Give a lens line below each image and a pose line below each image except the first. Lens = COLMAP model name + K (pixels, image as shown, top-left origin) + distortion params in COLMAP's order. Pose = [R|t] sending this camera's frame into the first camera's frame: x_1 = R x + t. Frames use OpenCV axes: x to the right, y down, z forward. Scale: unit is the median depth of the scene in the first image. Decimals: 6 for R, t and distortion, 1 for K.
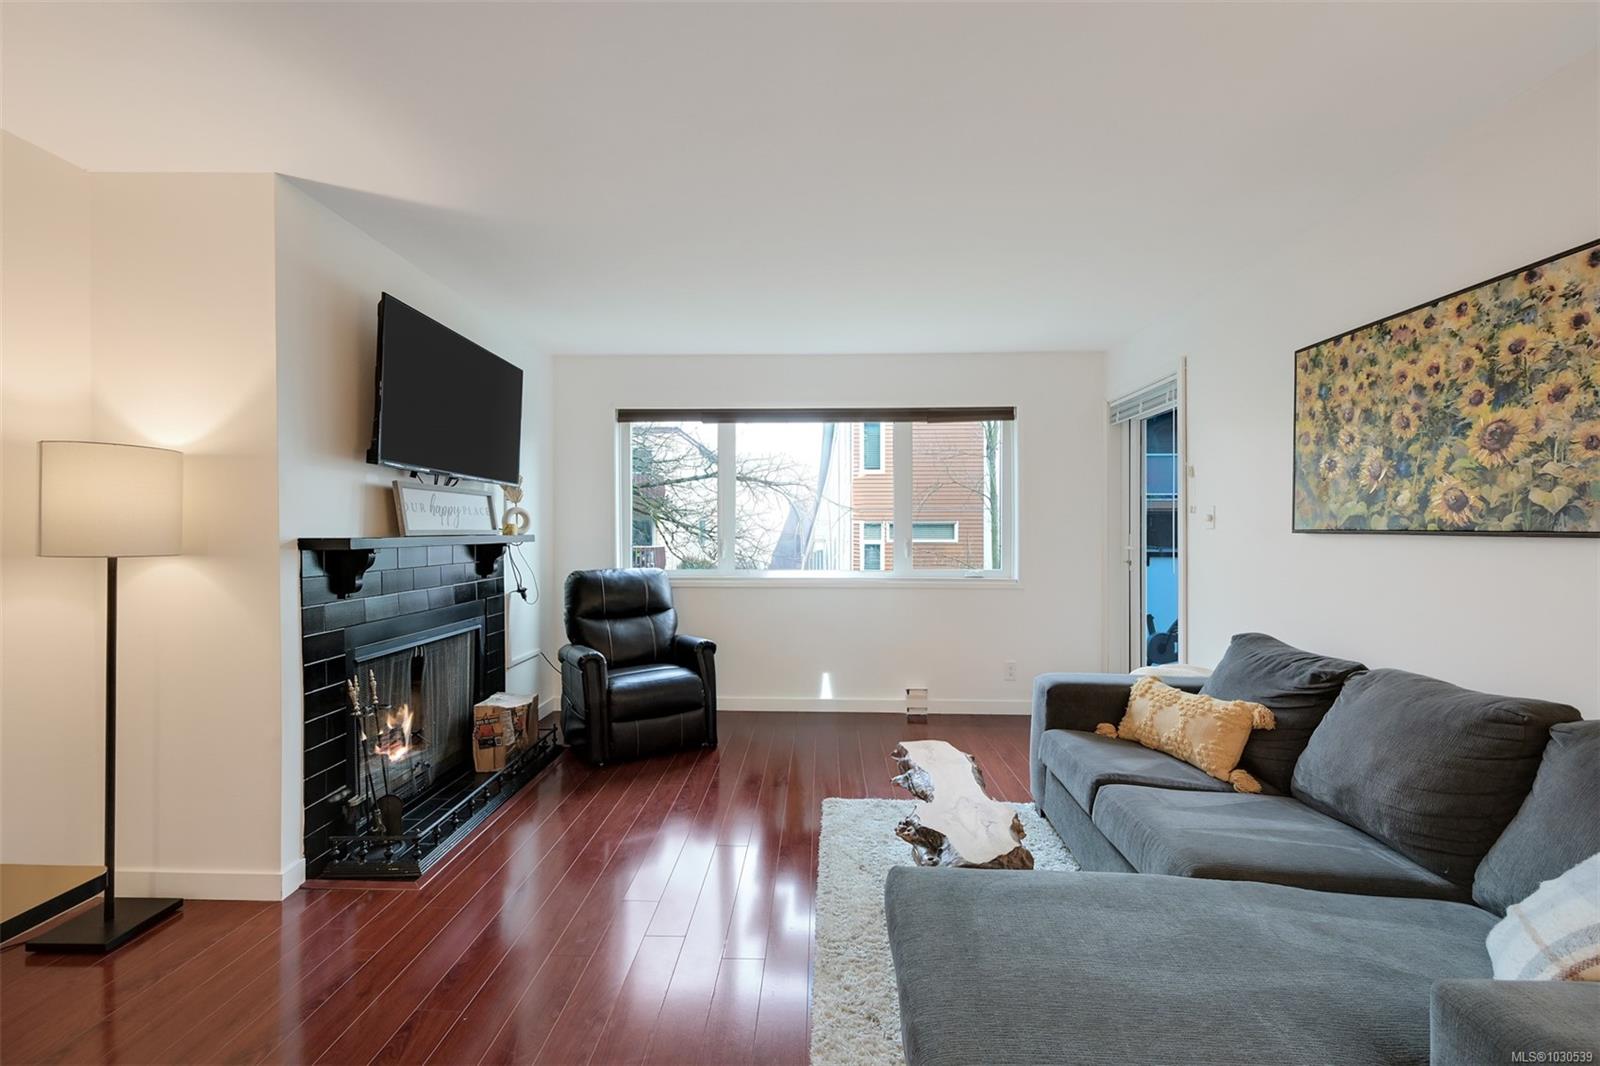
lens RADIAL K [[647.1, 0, 763.9], [0, 647.1, 531.6], [0, 0, 1]] dist [0.005385, 0.000192]
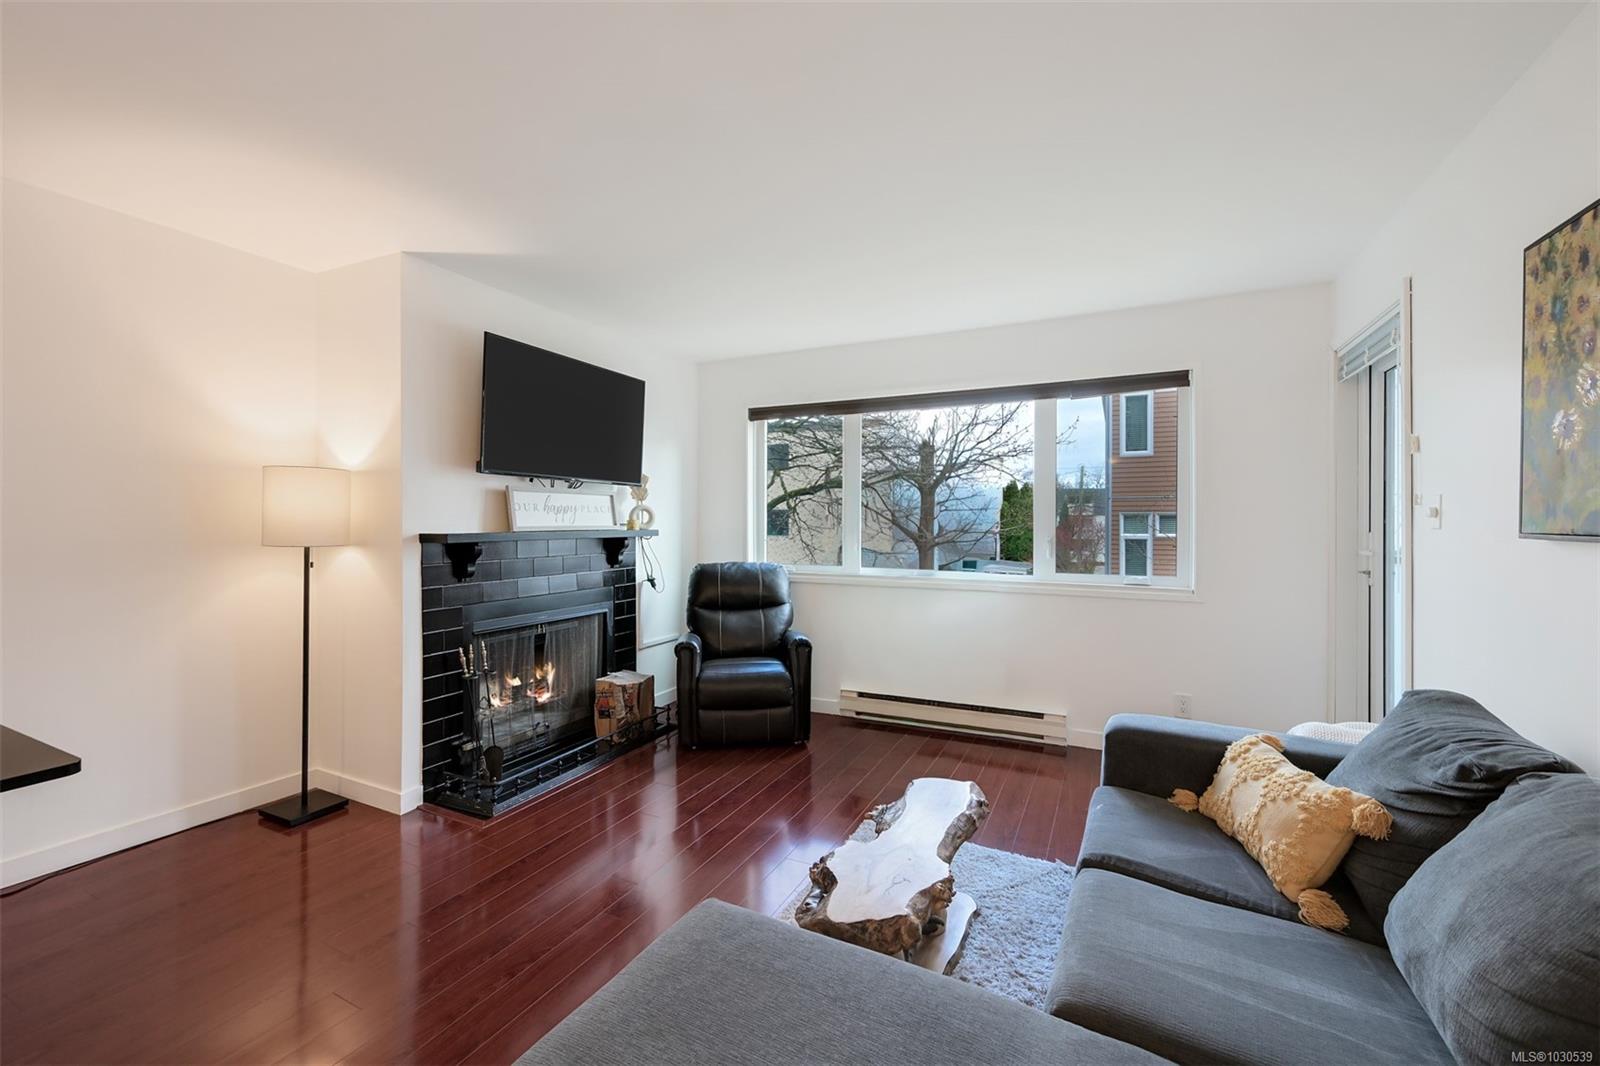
lens RADIAL K [[647.1, 0, 768.6], [0, 647.1, 519.5], [0, 0, 1]] dist [0.005385, 0.000192]
pose [[0.908542, -0.000320, -0.417793, 0.416464], [-0.001331, 0.999992, -0.003660, -0.012863], [0.417791, 0.003881, 0.908535, 0.122437]]
